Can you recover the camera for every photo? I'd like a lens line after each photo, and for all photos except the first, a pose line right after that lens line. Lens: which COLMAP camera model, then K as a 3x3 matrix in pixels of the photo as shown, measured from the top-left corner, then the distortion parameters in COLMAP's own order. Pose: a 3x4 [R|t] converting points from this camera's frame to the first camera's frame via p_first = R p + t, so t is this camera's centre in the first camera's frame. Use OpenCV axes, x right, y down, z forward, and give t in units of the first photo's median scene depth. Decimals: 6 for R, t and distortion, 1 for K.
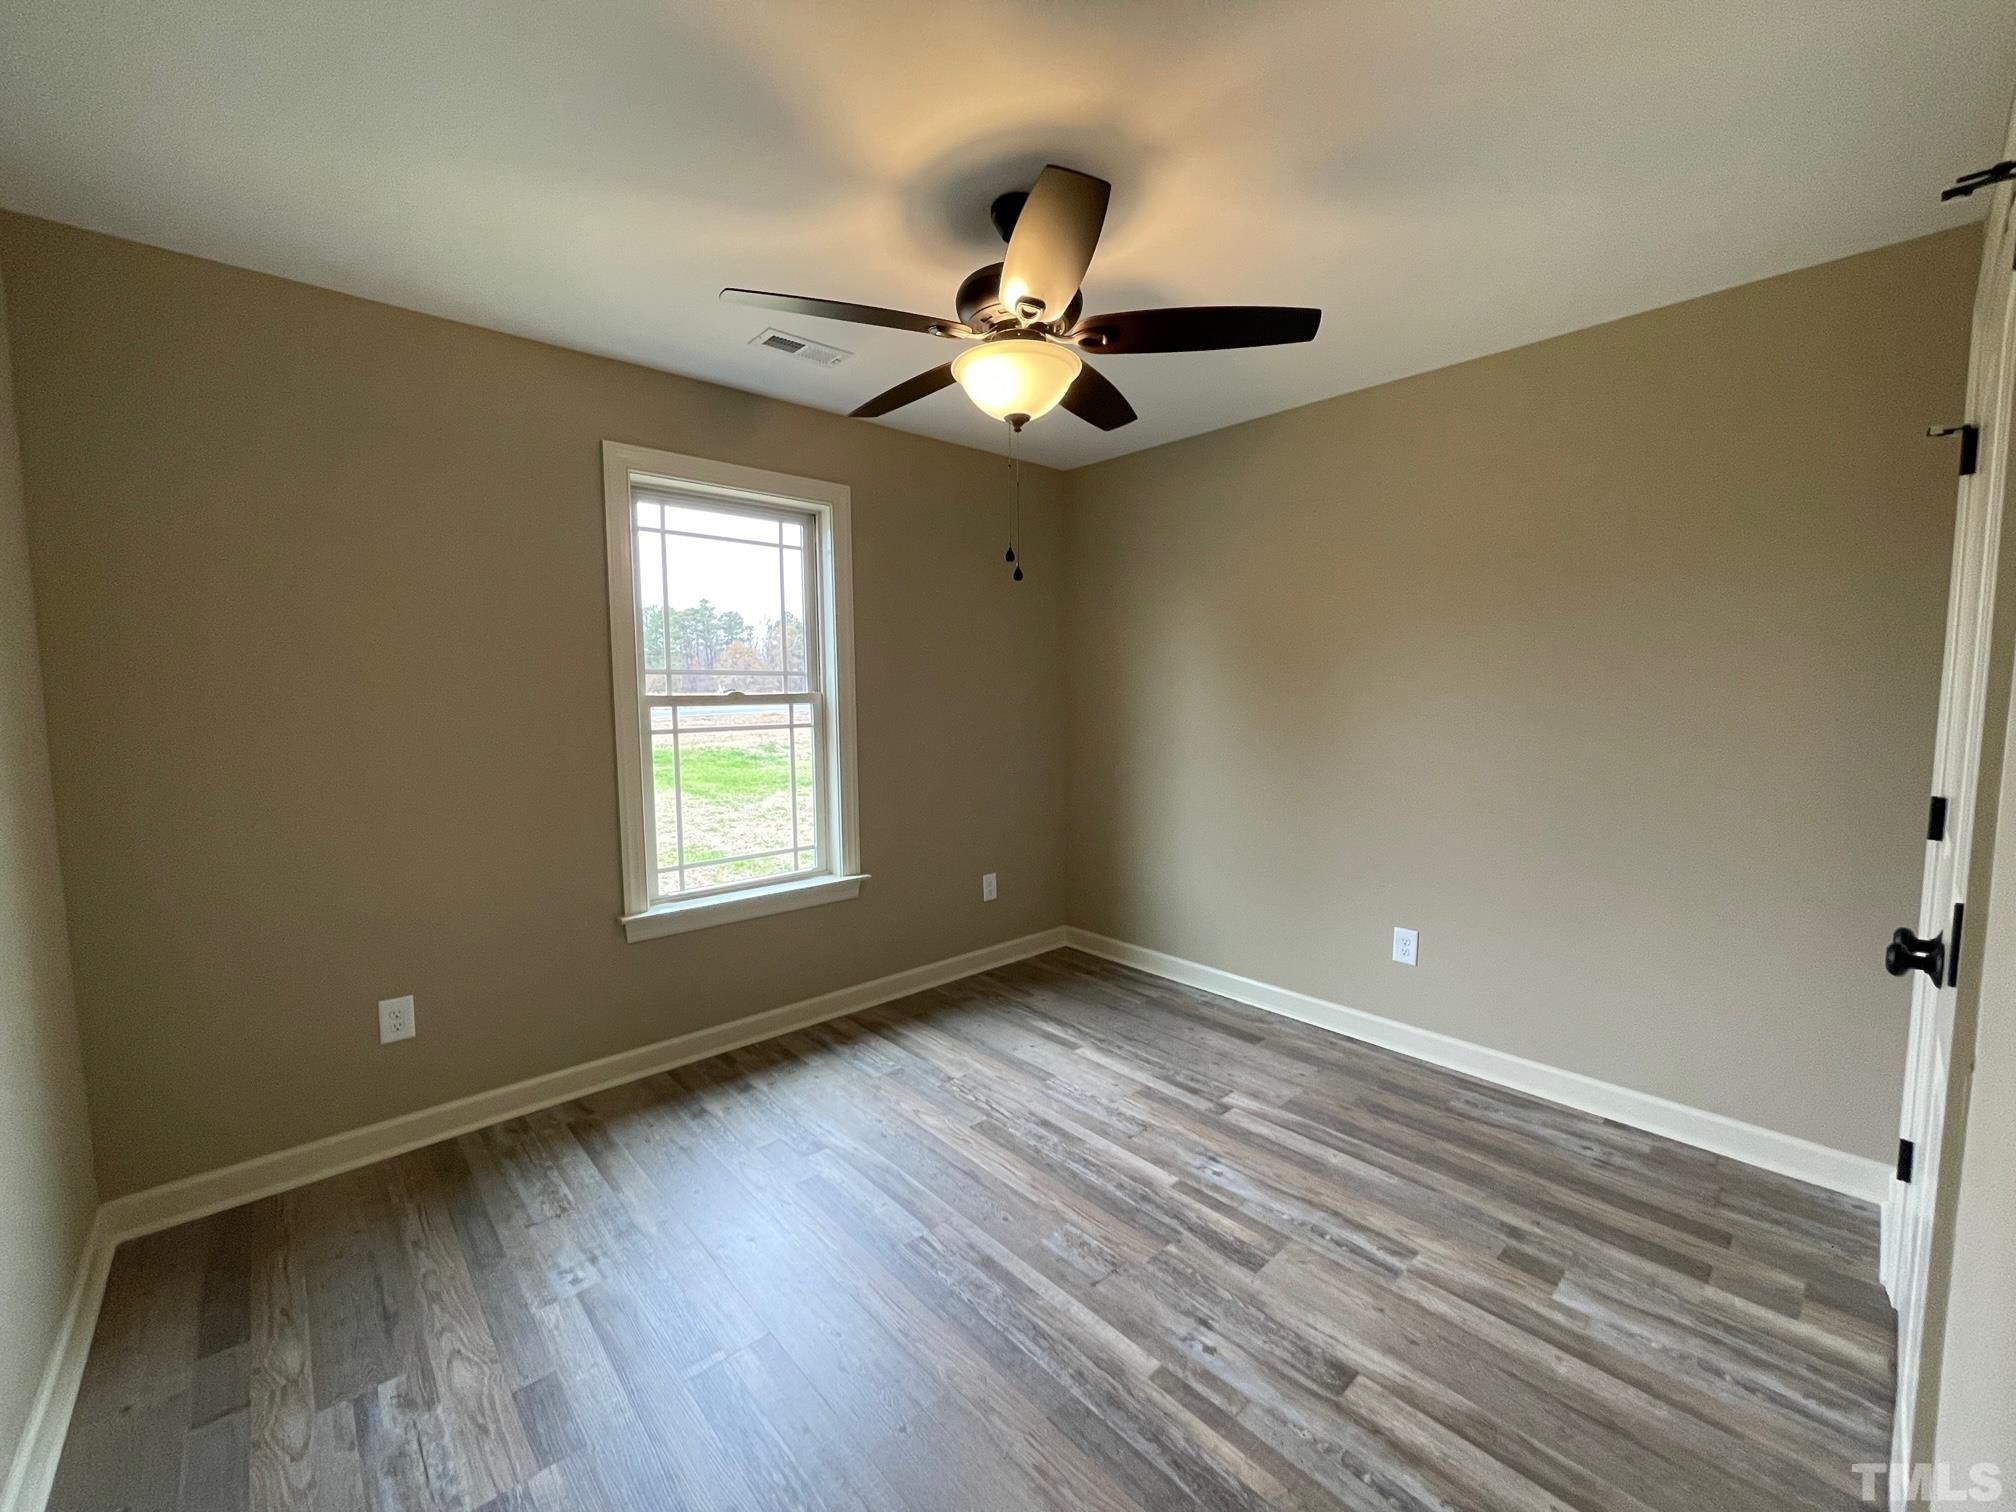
lens RADIAL K [[813.1, 0, 1012.5], [0, 813.1, 751.2], [0, 0, 1]] dist [0.000399, -0.000047]
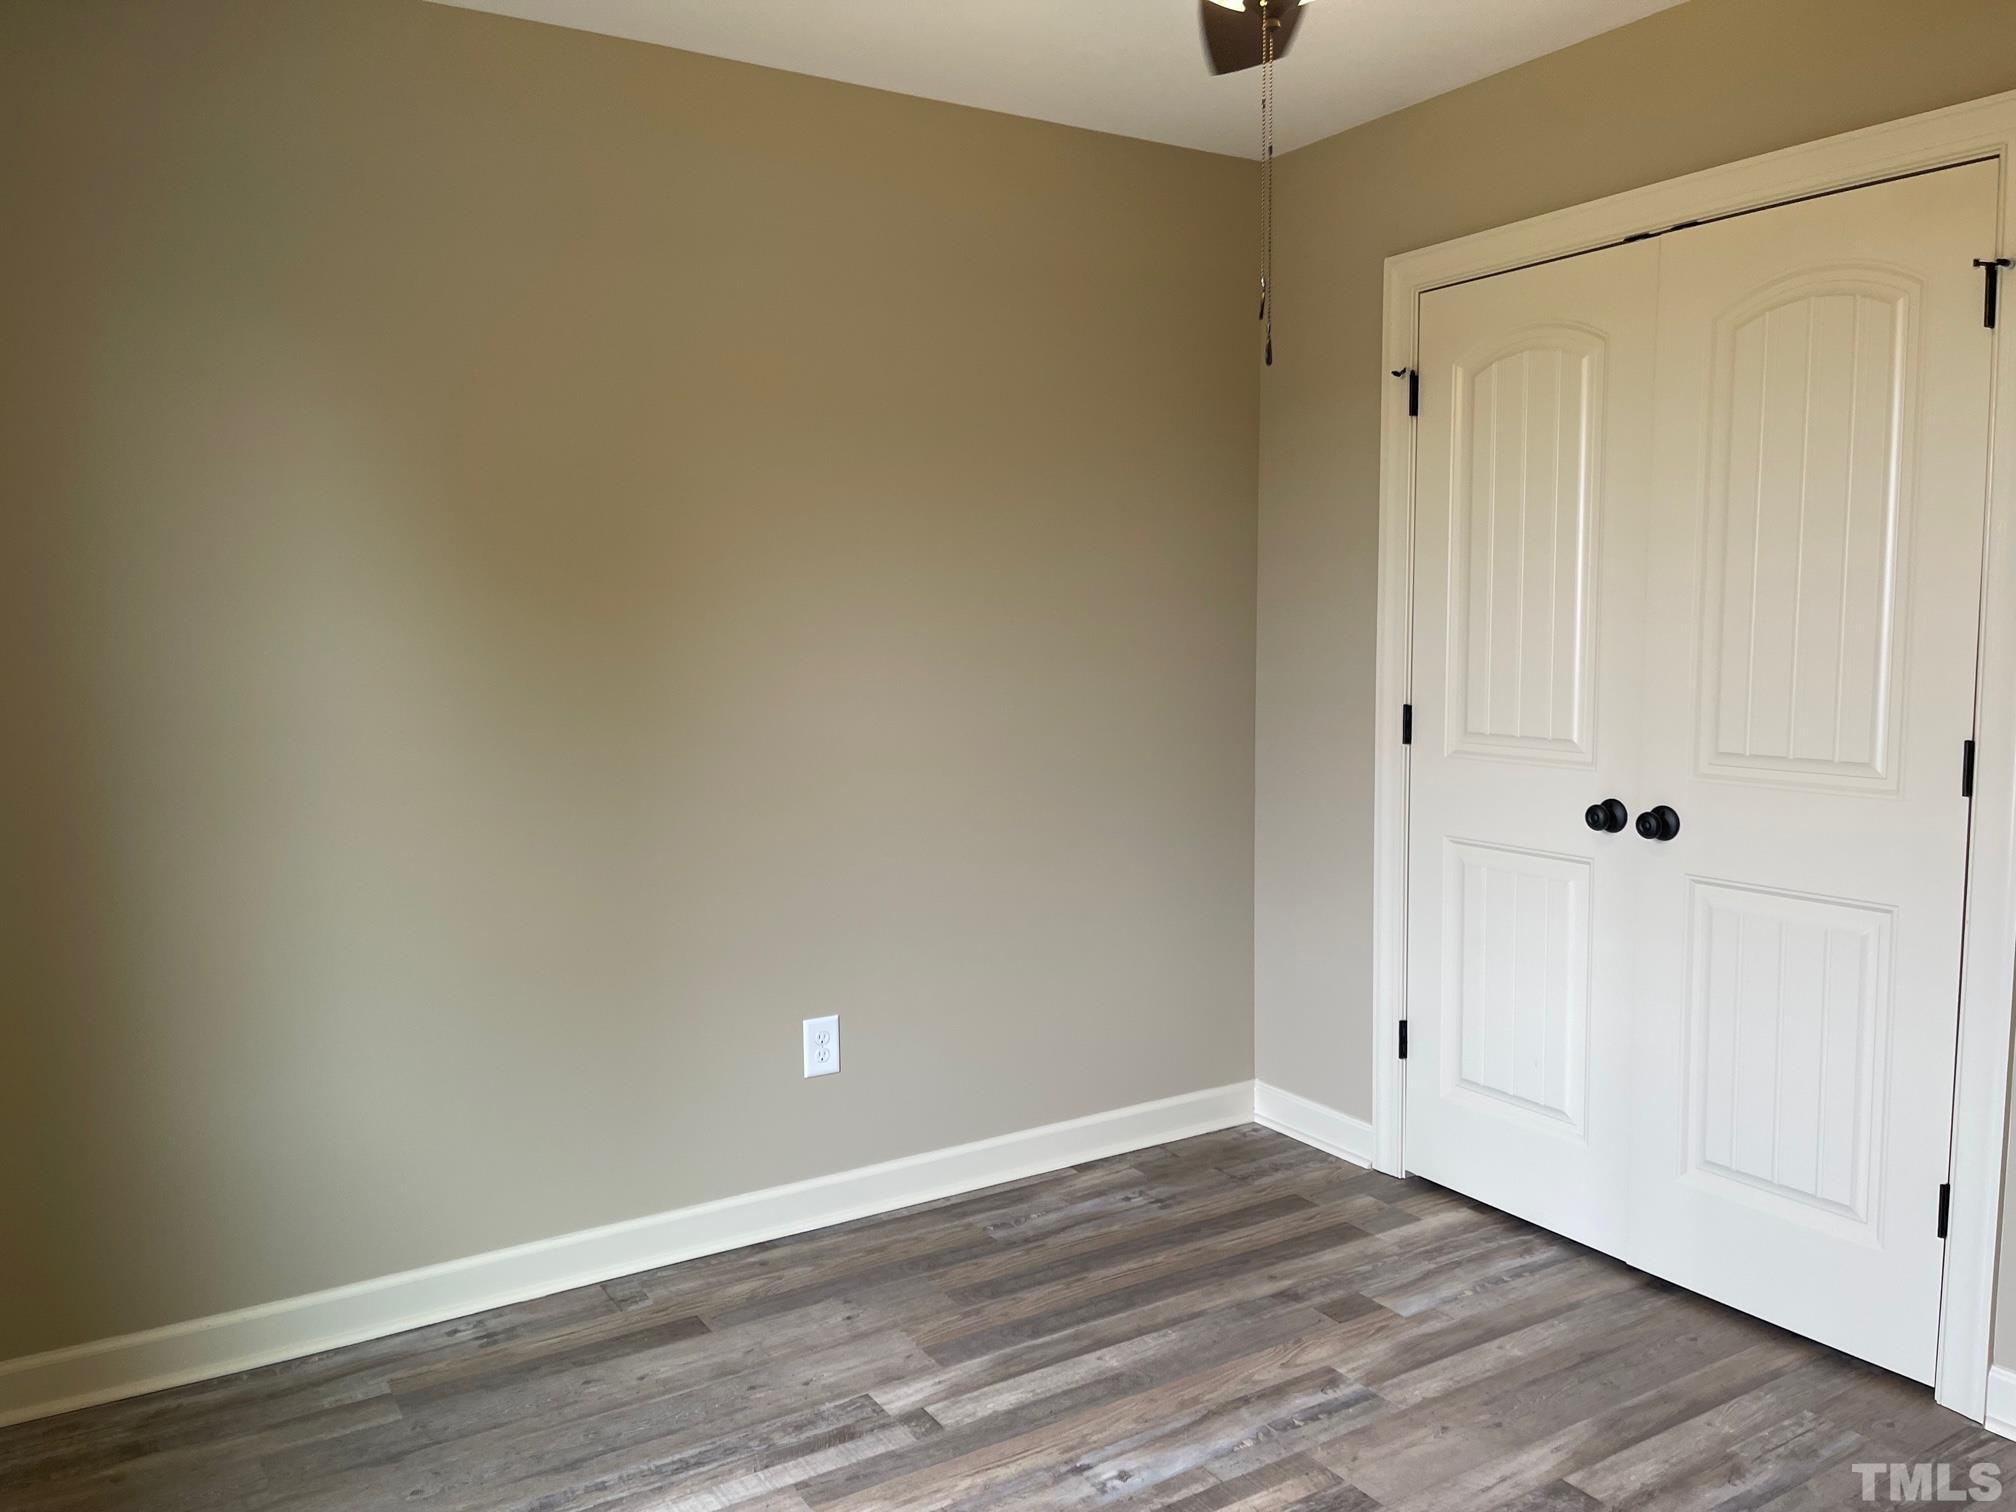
lens RADIAL K [[1510.8, 0, 1002.5], [0, 1510.8, 760.3], [0, 0, 1]] dist [0.011523, -0.005268]
pose [[0.206723, -0.095846, 0.973694, -0.700876], [0.098327, 0.992187, 0.076791, -0.050143], [-0.973446, 0.079866, 0.214532, 0.795497]]
